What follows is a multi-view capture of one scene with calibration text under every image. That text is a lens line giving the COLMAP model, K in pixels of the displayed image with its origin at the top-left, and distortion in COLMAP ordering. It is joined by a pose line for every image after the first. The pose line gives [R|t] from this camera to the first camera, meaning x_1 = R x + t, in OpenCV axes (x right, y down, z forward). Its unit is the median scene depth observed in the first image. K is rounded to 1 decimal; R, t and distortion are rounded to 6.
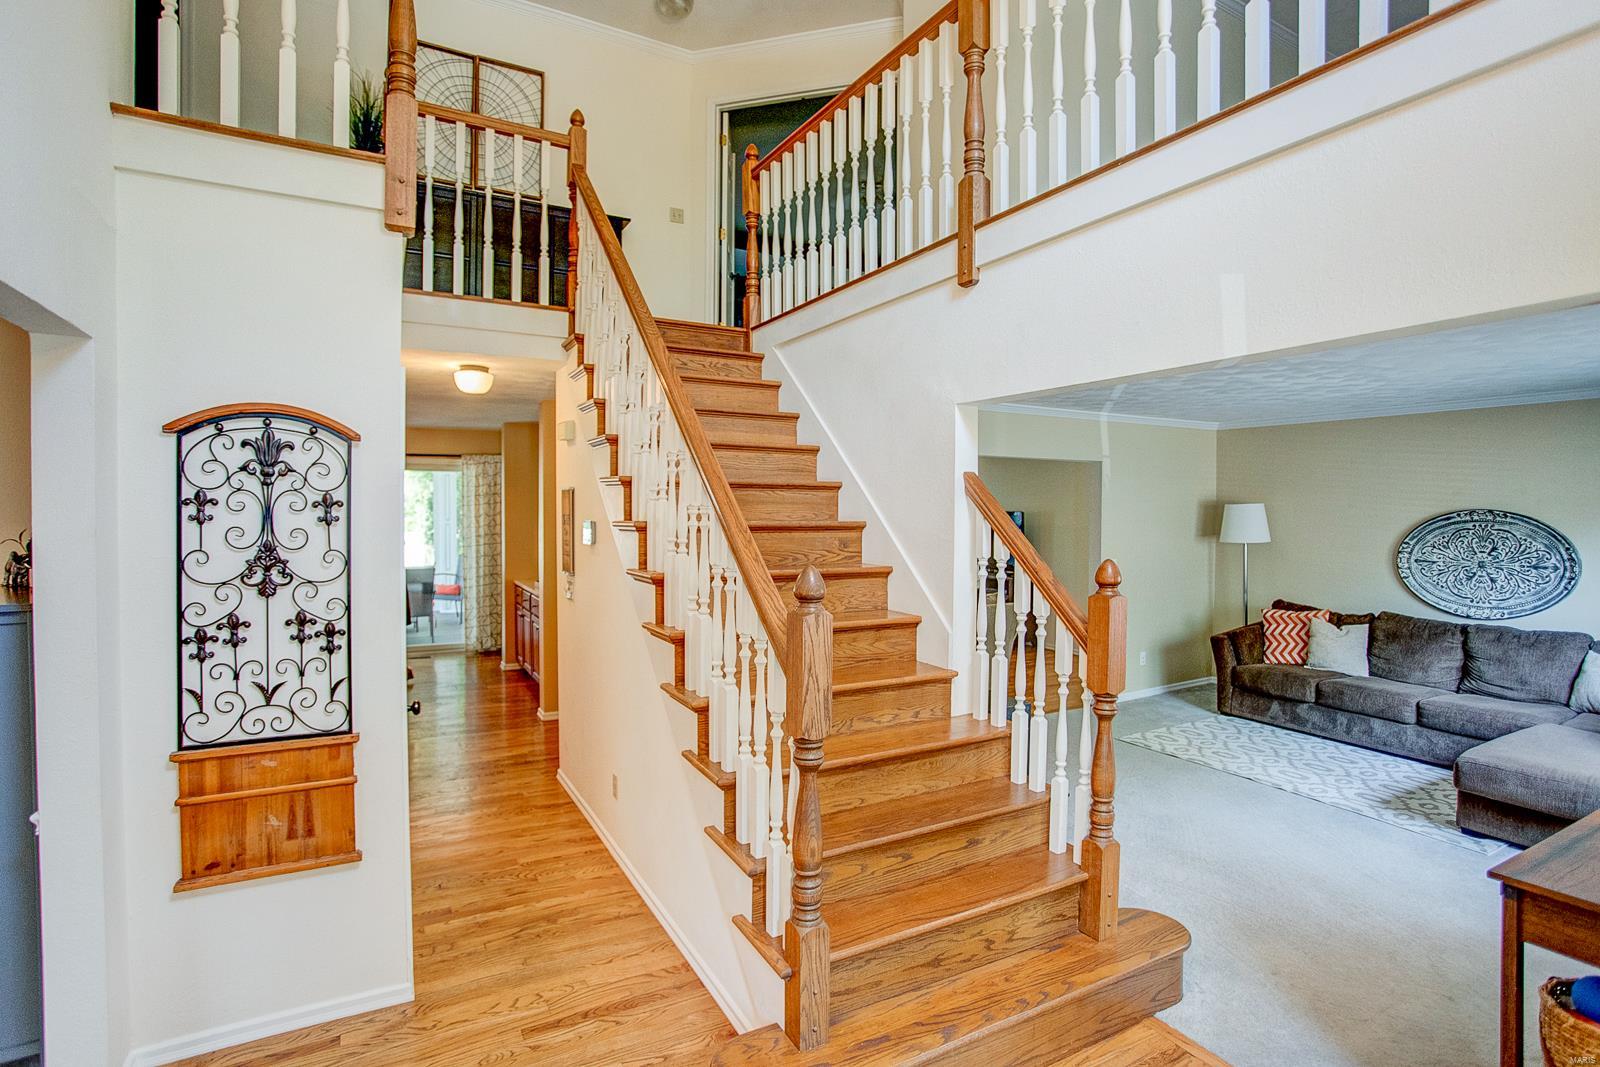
lens RADIAL K [[814.9, 0, 839.5], [0, 814.9, 527.5], [0, 0, 1]] dist [0.000313, 0.000871]
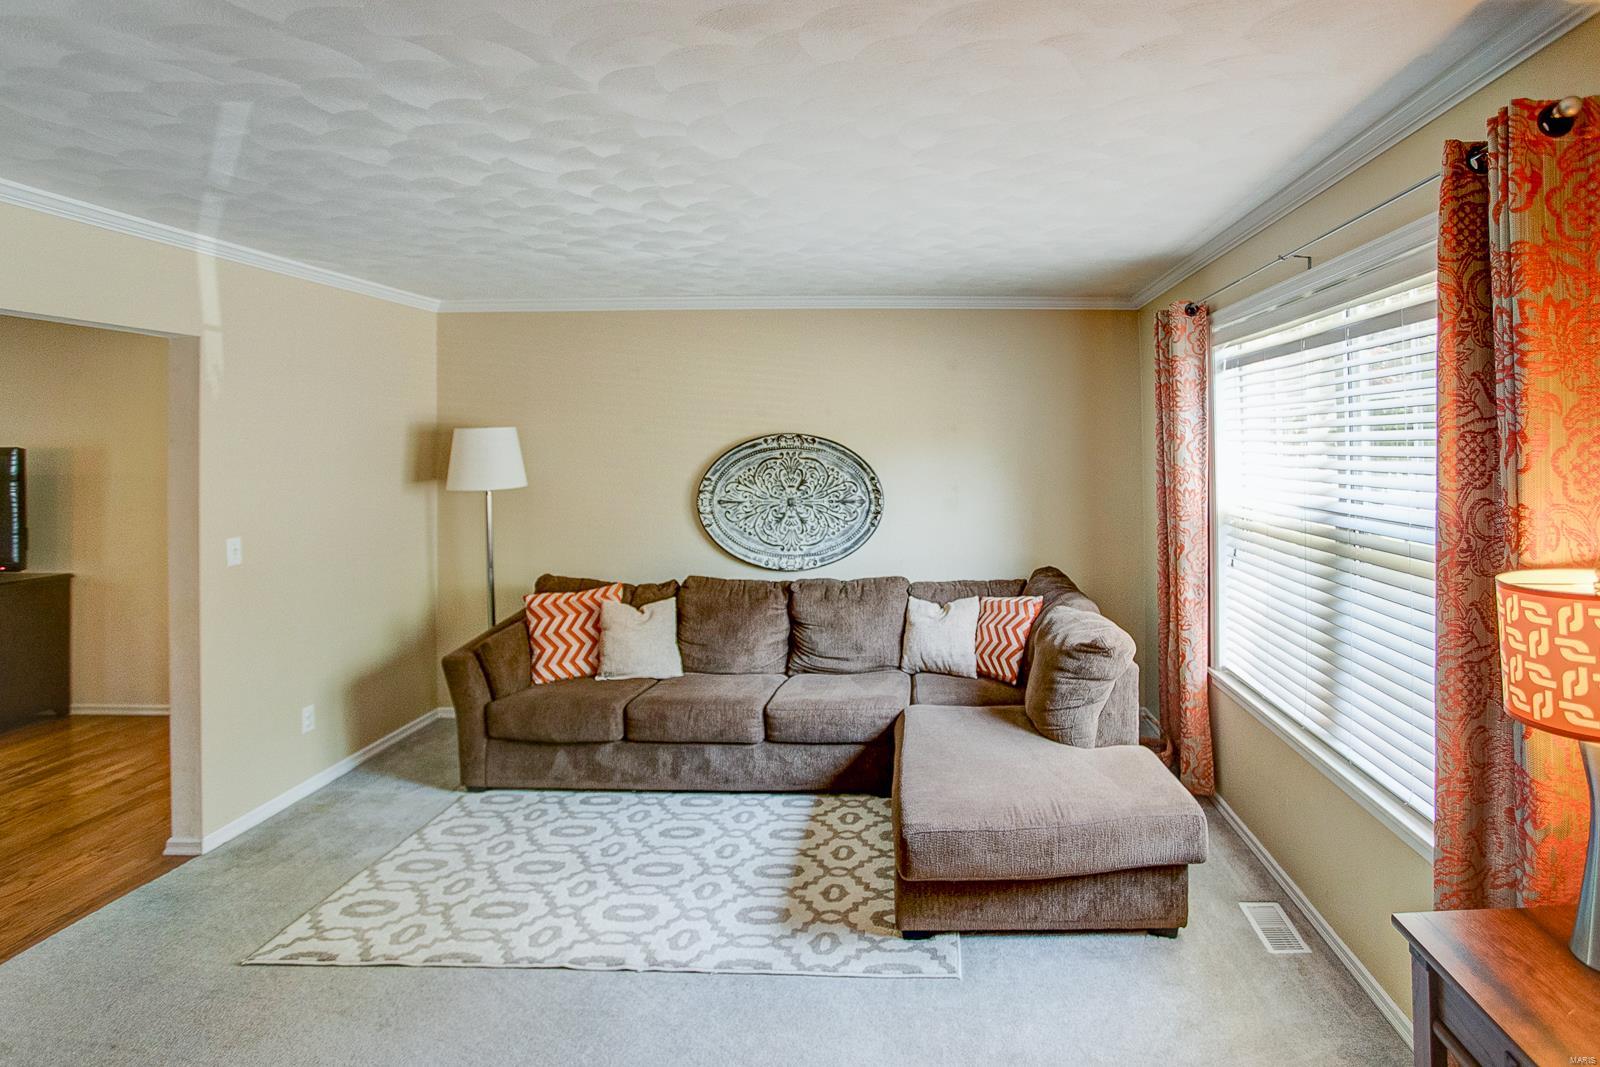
lens RADIAL K [[790.3, 0, 909.2], [0, 790.3, 438.9], [0, 0, 1]] dist [-0.053510, 0.018830]
pose [[0.524163, -0.005124, 0.851603, 0.183777], [0.029684, 0.999484, -0.012256, -0.003789], [-0.851100, 0.031703, 0.524045, 0.481063]]
